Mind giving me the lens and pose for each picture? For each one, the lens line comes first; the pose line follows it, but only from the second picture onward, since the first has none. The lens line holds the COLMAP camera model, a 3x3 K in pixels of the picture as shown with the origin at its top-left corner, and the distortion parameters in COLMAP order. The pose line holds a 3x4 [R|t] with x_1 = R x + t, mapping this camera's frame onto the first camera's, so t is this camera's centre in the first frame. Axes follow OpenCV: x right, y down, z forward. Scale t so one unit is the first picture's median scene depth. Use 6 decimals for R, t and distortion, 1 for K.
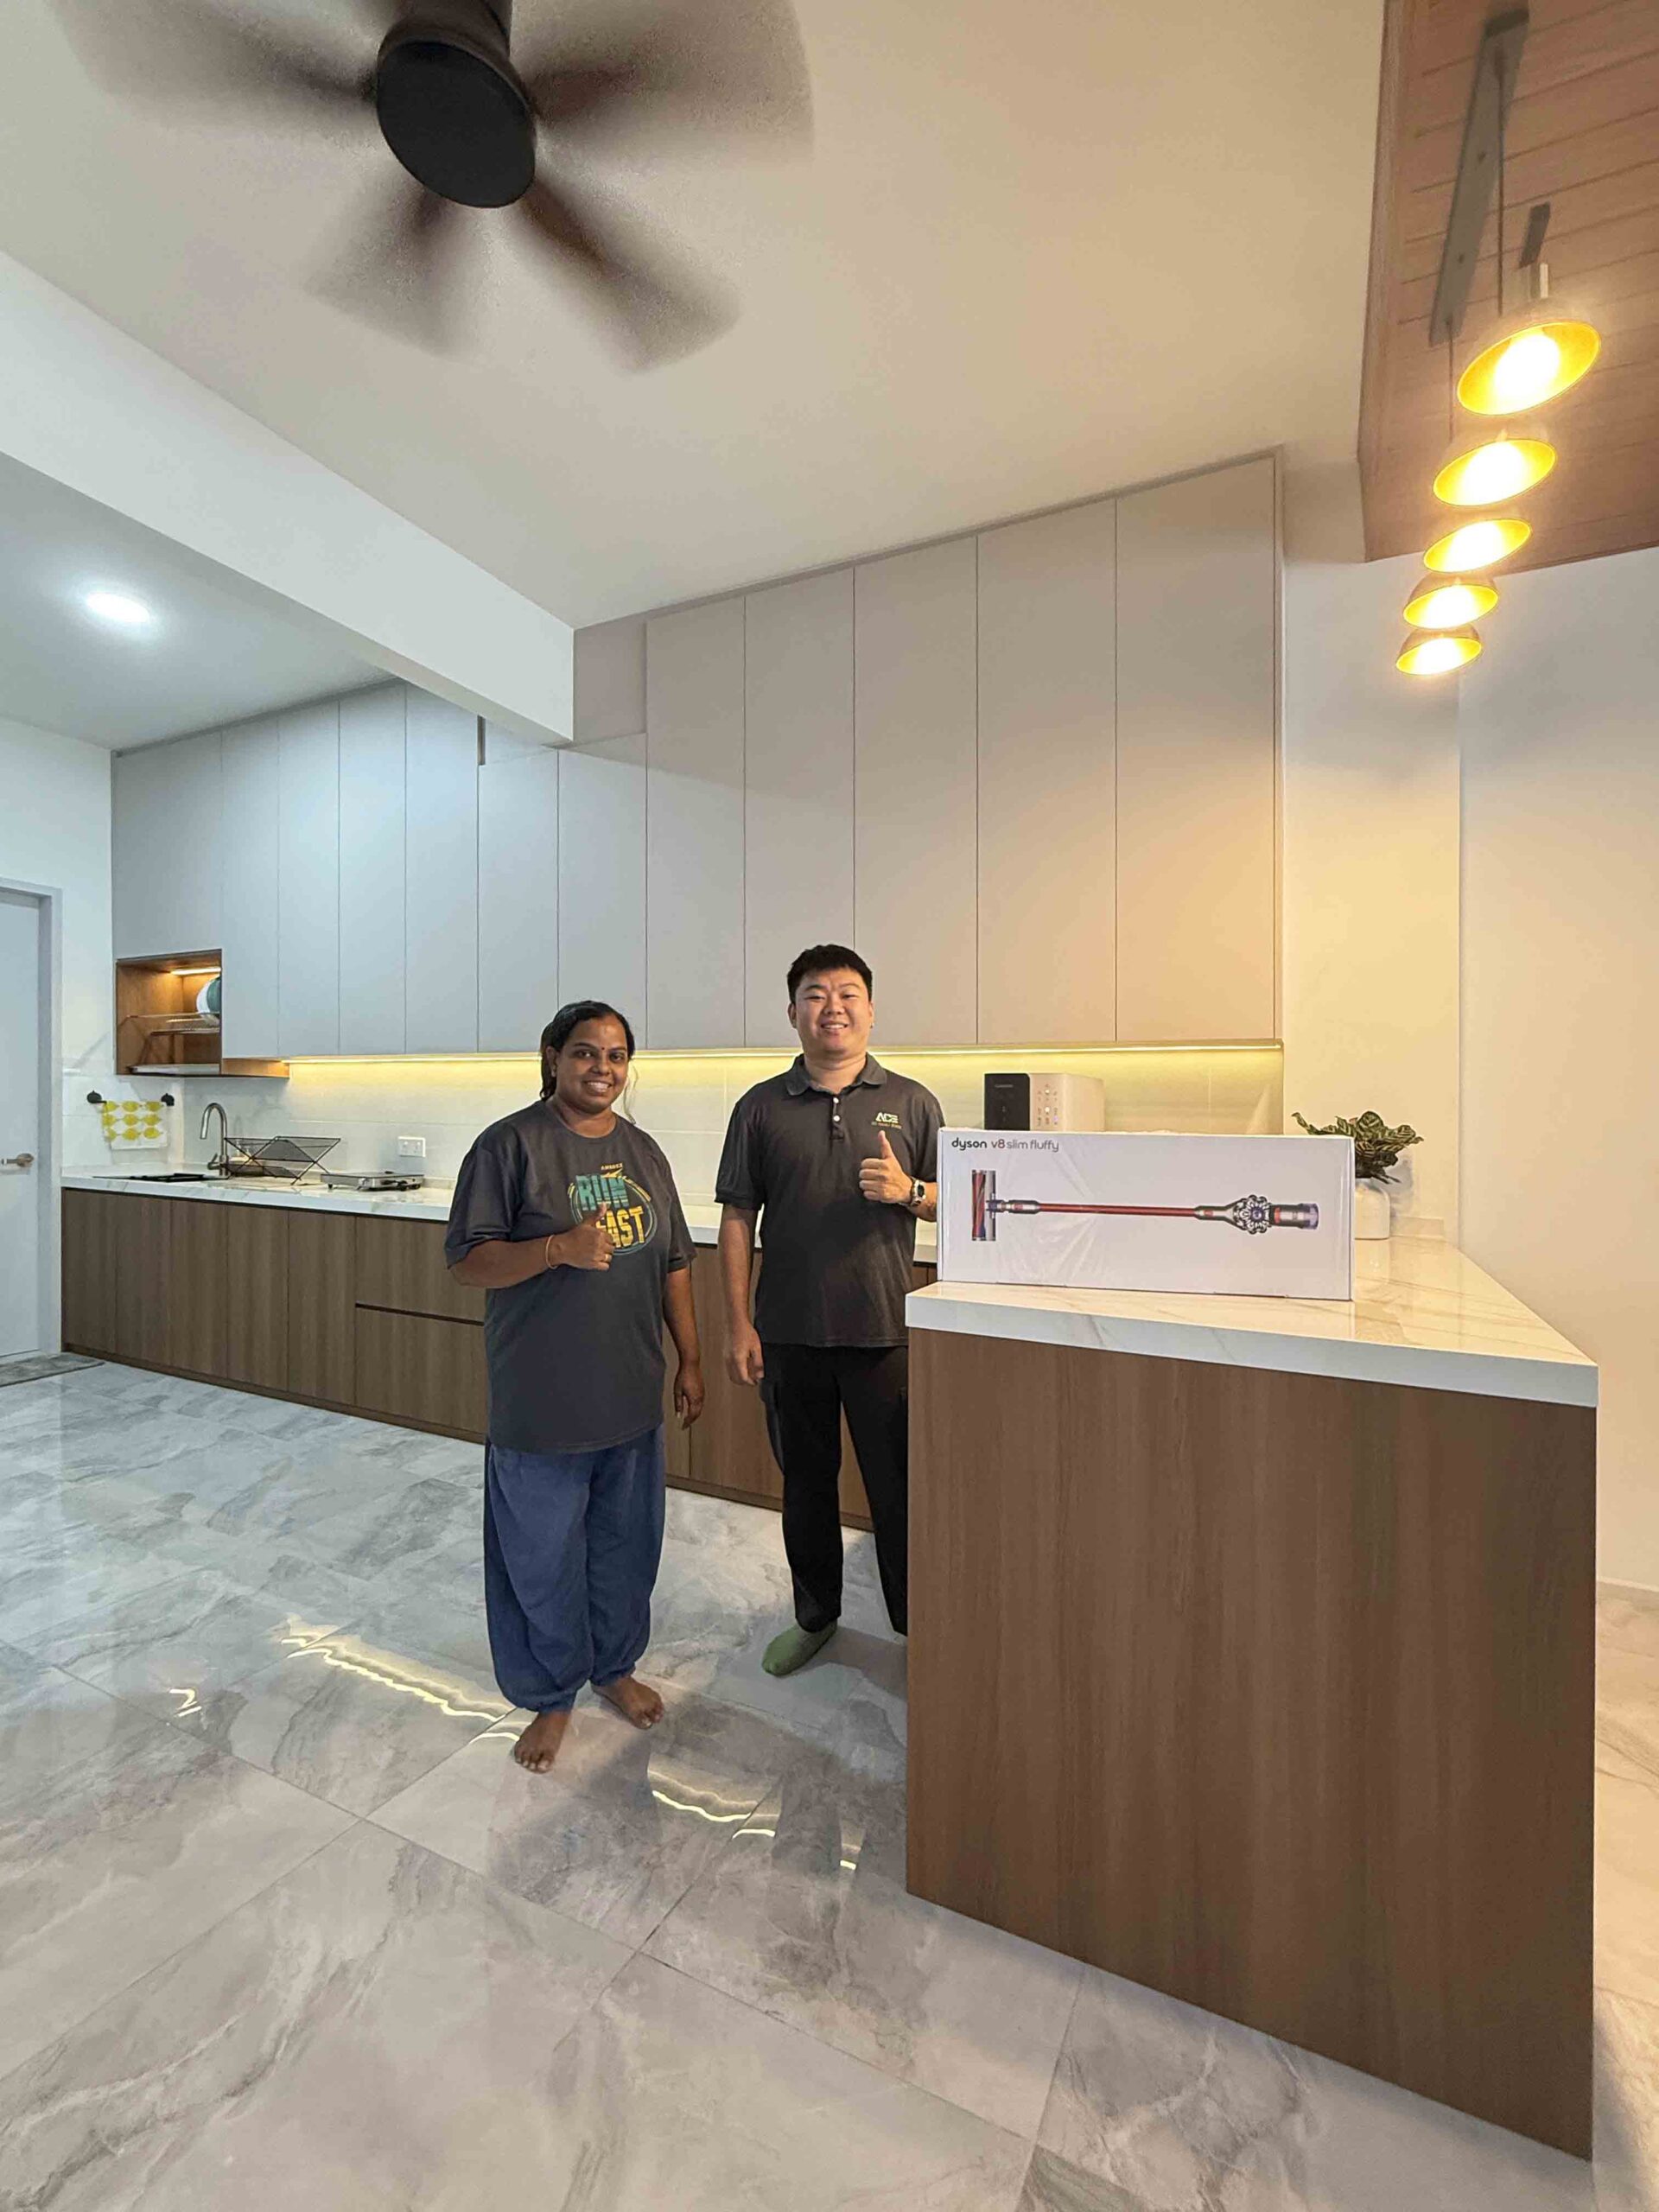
lens RADIAL K [[959.0, 0, 816.1], [0, 959.0, 1107.7], [0, 0, 1]] dist [0.001249, 0.000515]
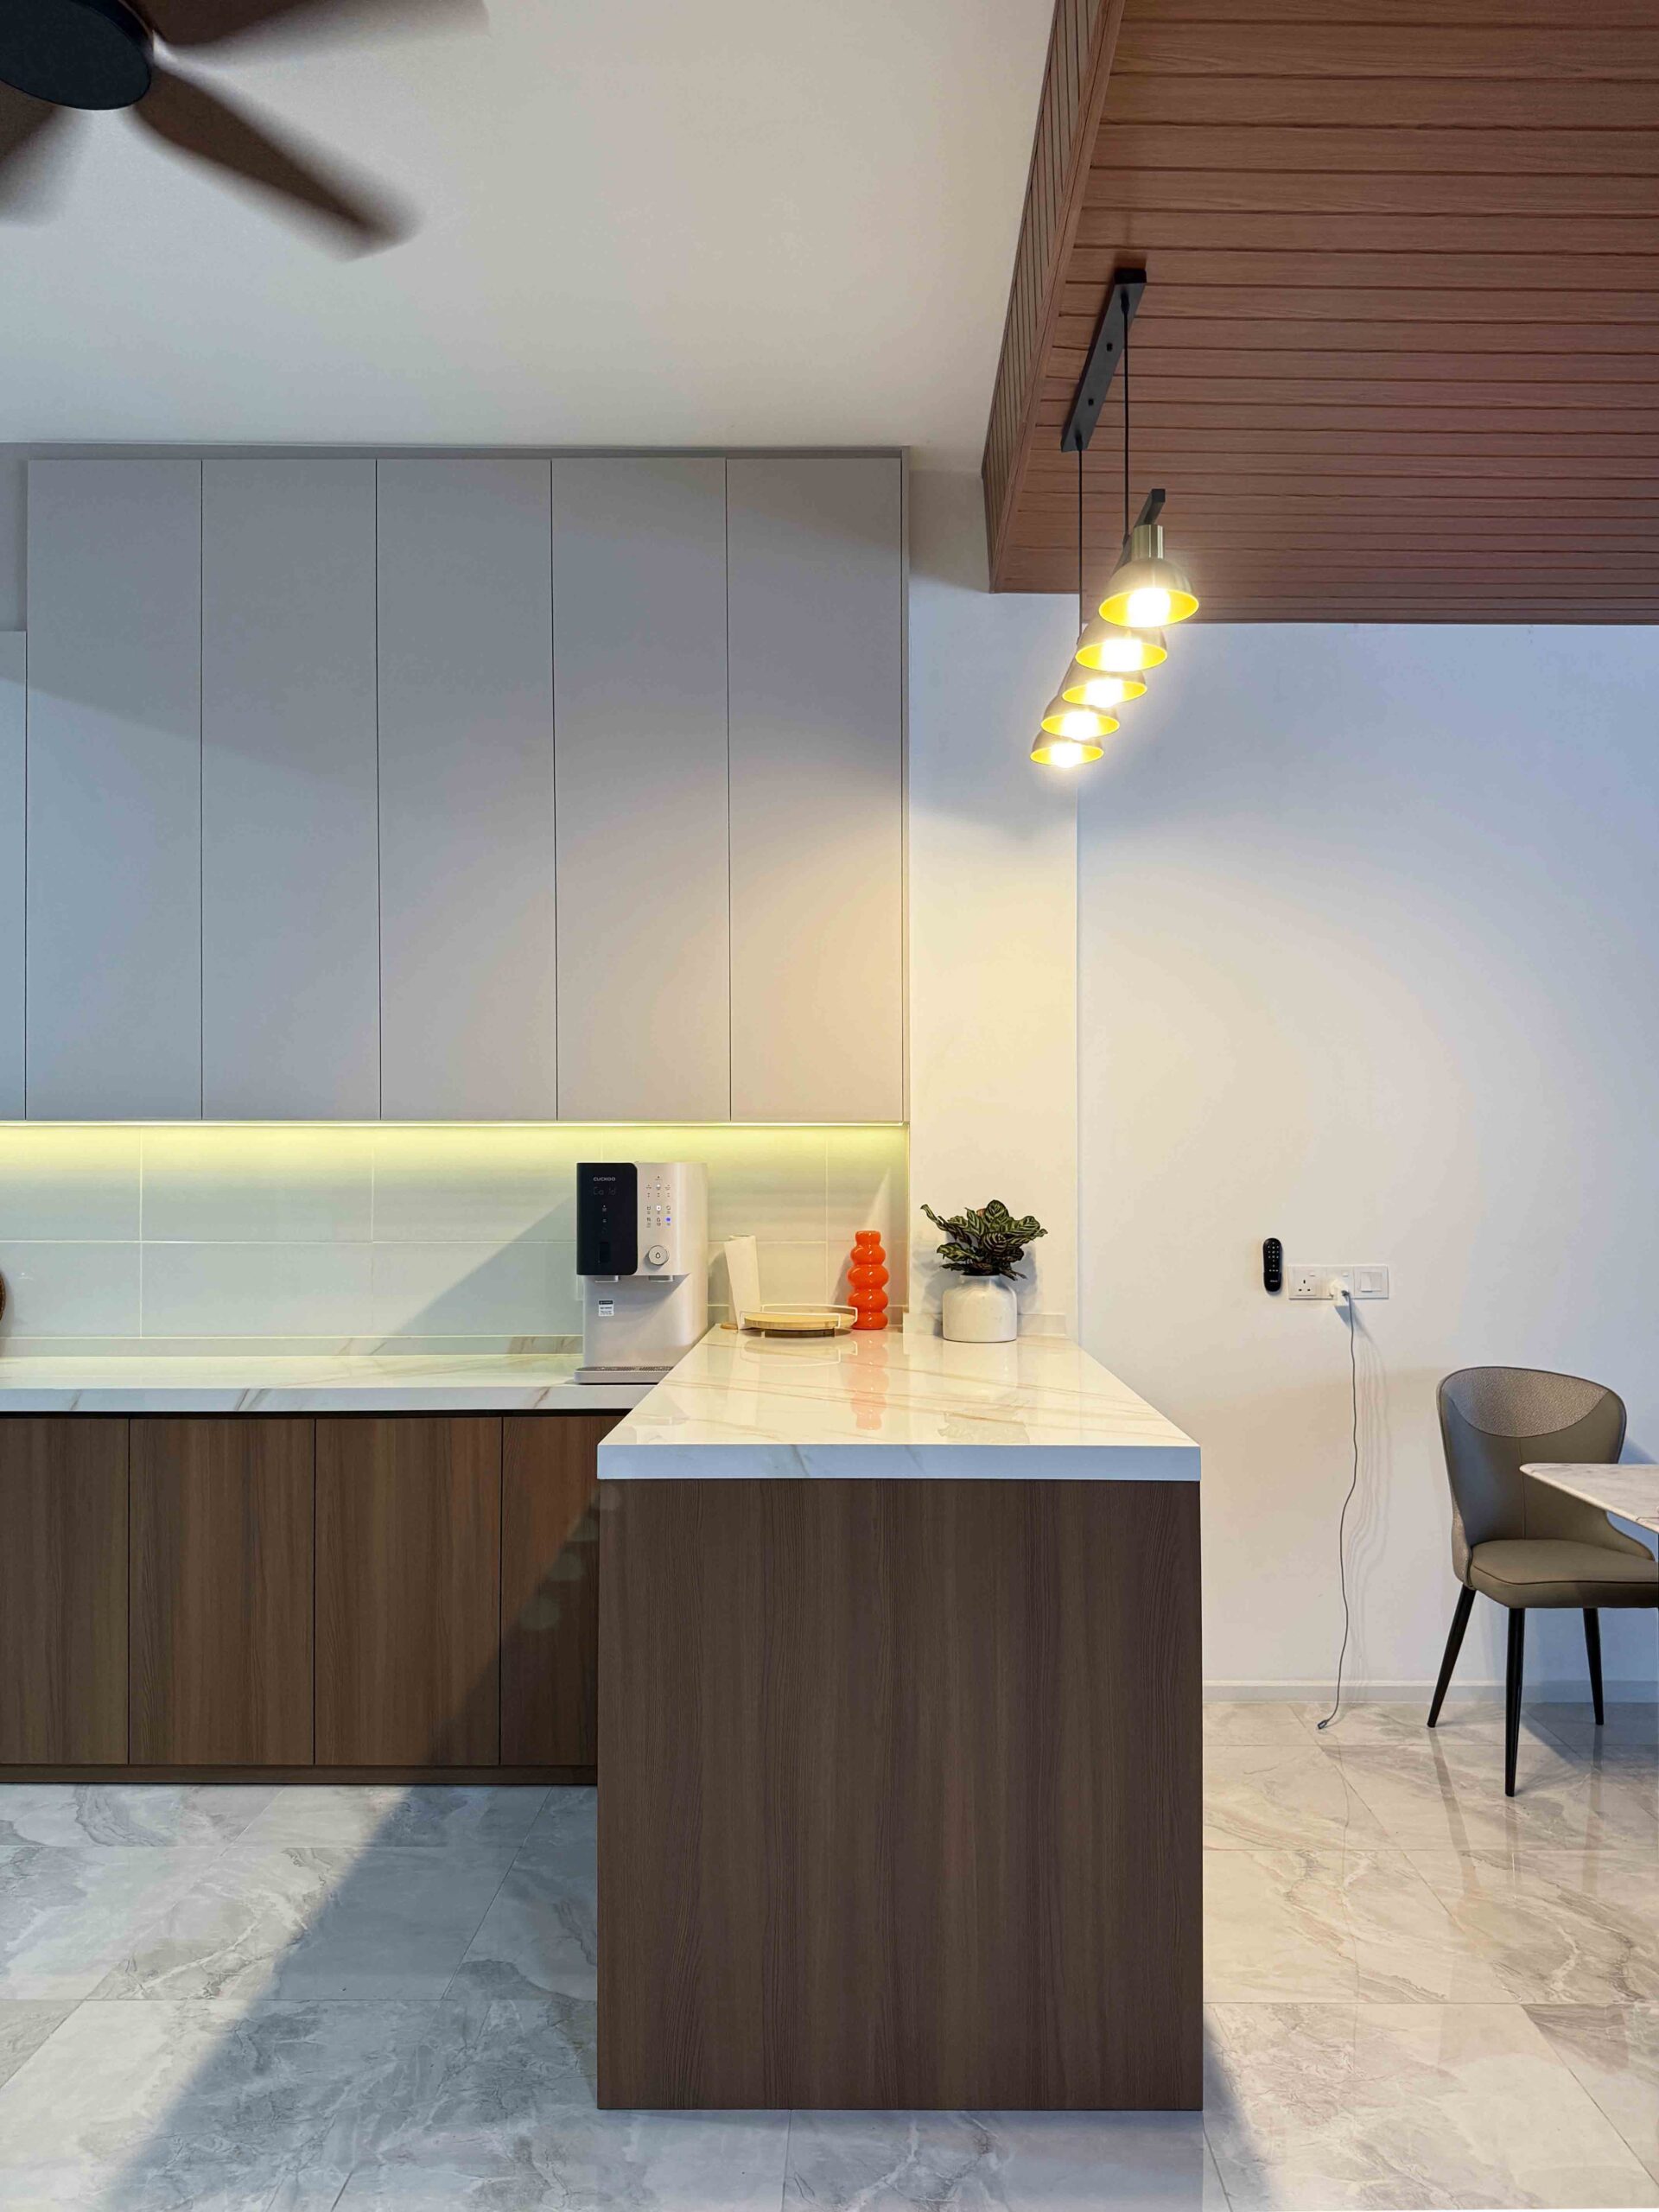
lens RADIAL K [[1588.3, 0, 826.0], [0, 1588.3, 1157.6], [0, 0, 1]] dist [0.072120, -0.093128]
pose [[0.898879, -0.013108, 0.438000, -0.218197], [0.009048, 0.999895, 0.011355, -0.055032], [-0.438103, -0.006243, 0.898903, -0.268823]]
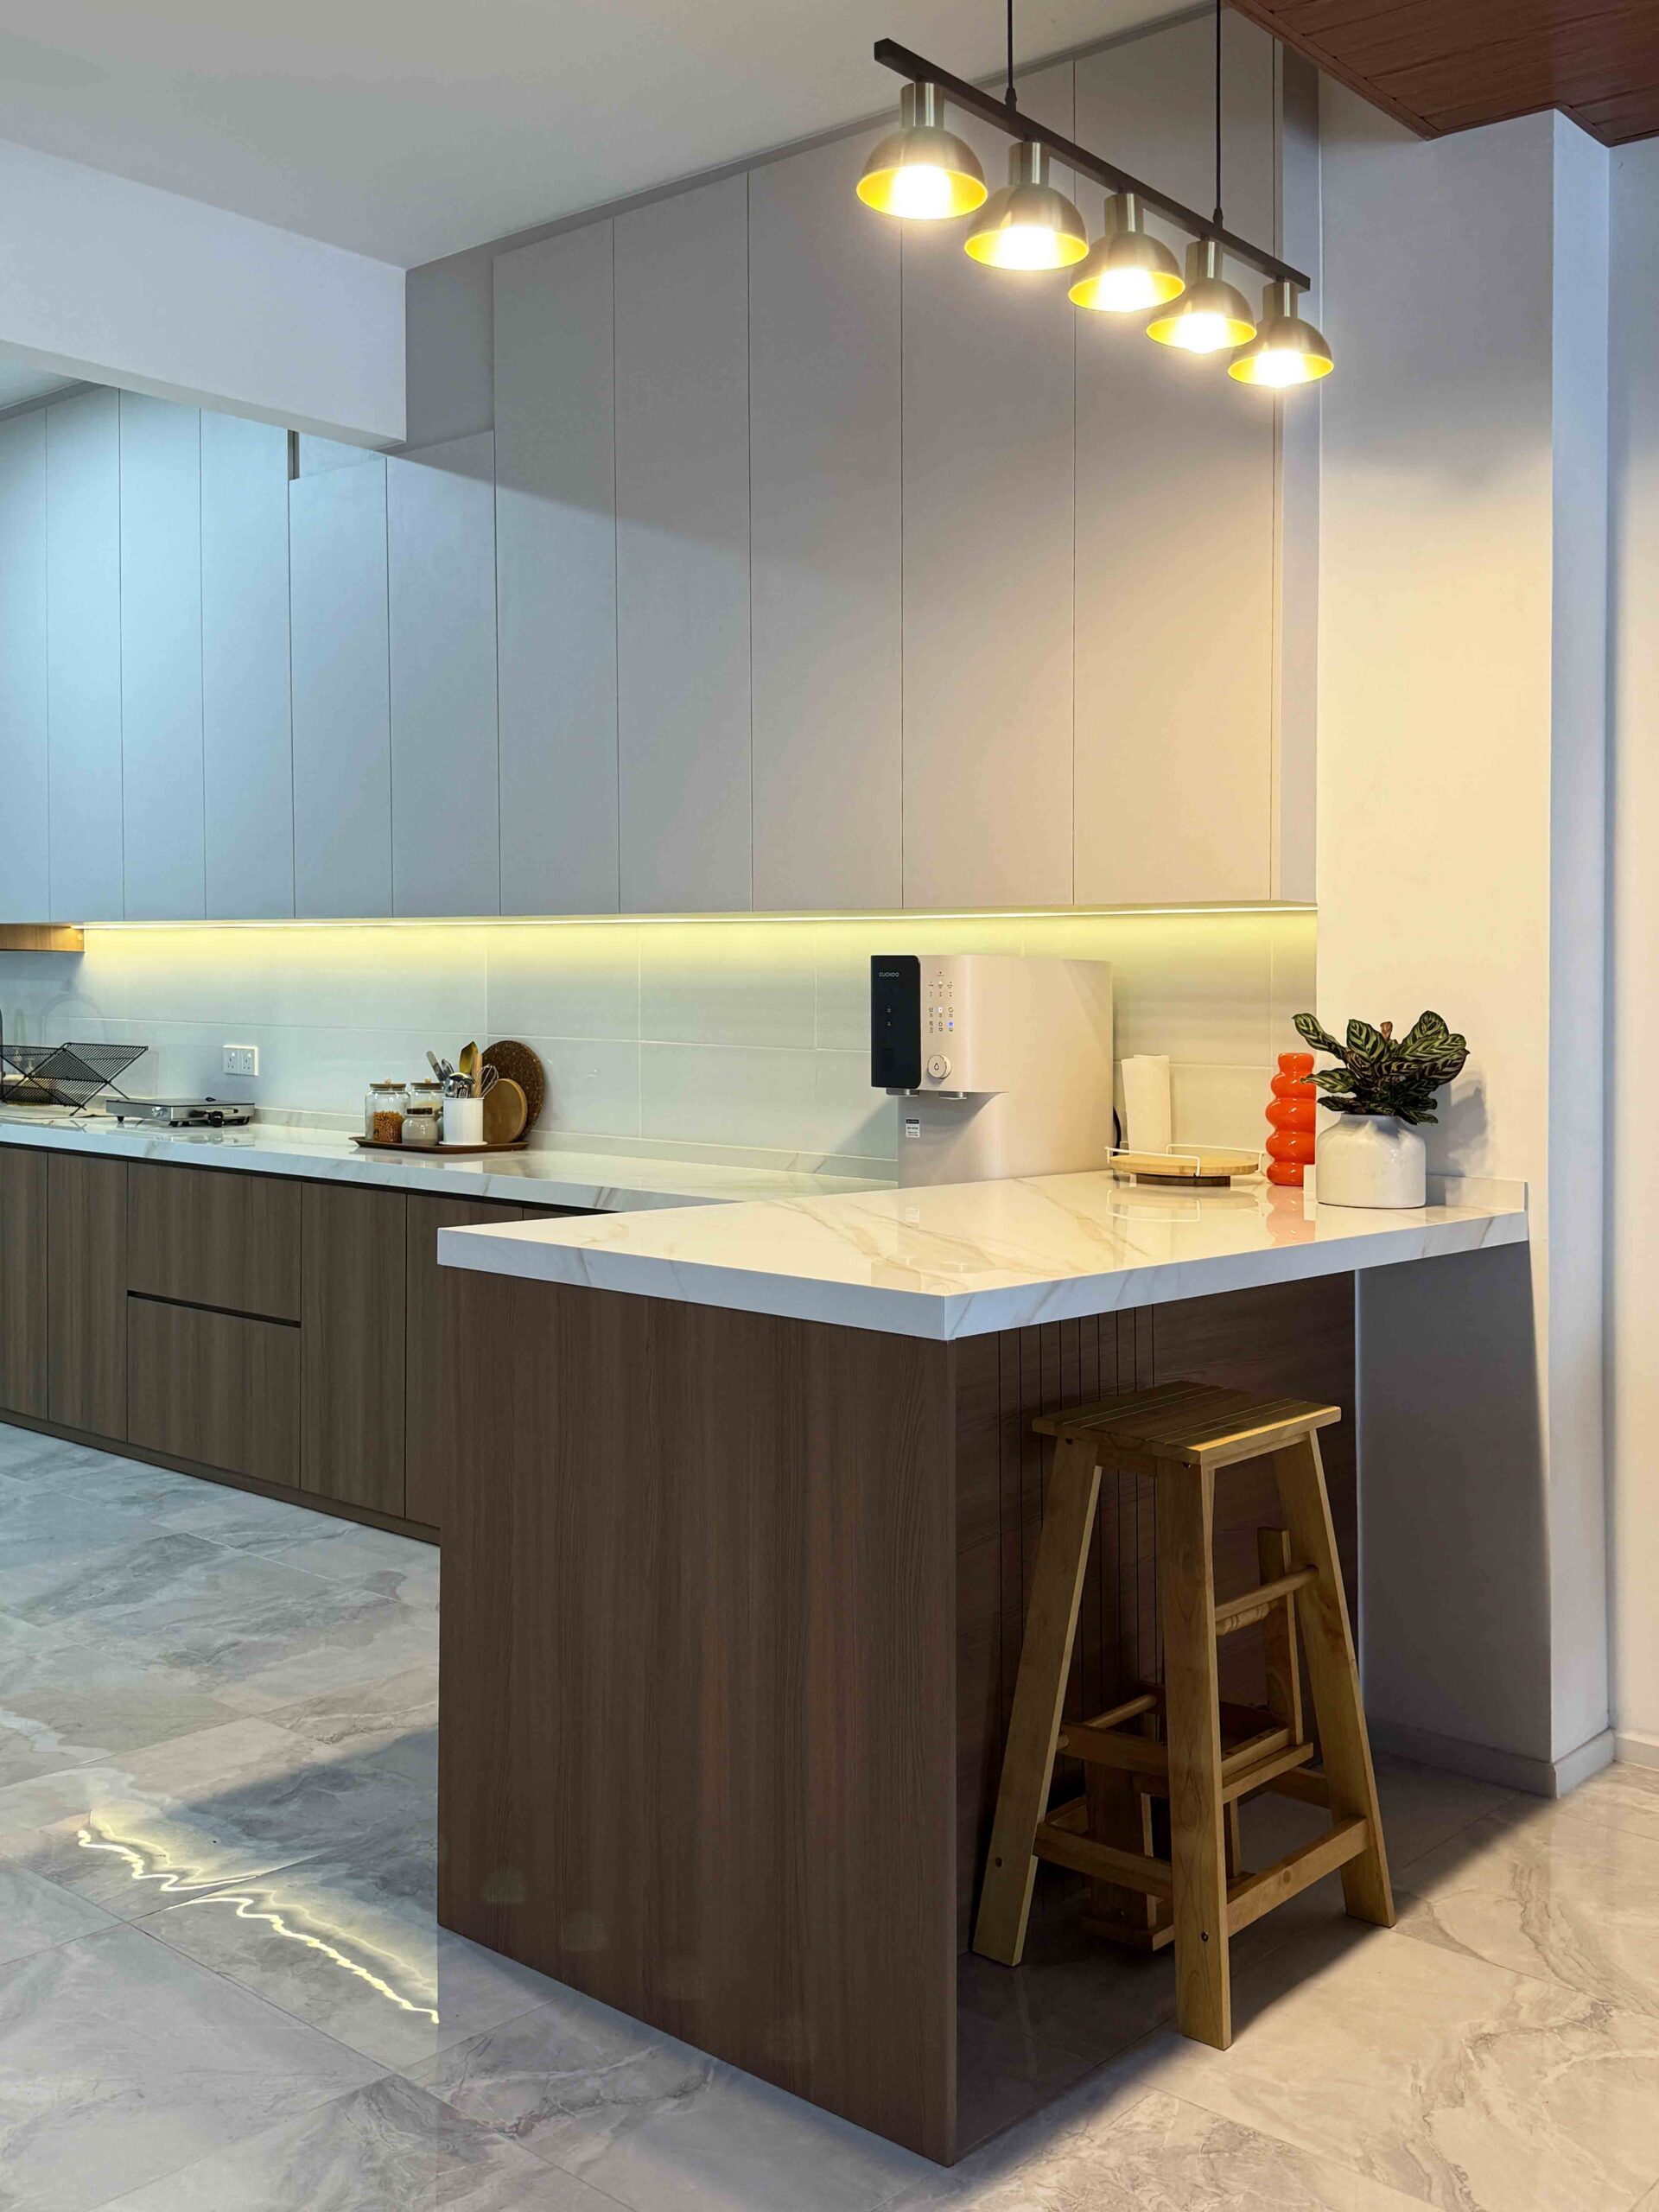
lens RADIAL K [[2046.4, 0, 824.7], [0, 2046.4, 1013.1], [0, 0, 1]] dist [0.101121, -0.156670]
pose [[0.967862, 0.002677, -0.251468, 0.538564], [0.000550, 0.999918, 0.012763, -0.014153], [0.251481, -0.012491, 0.967782, -0.423687]]
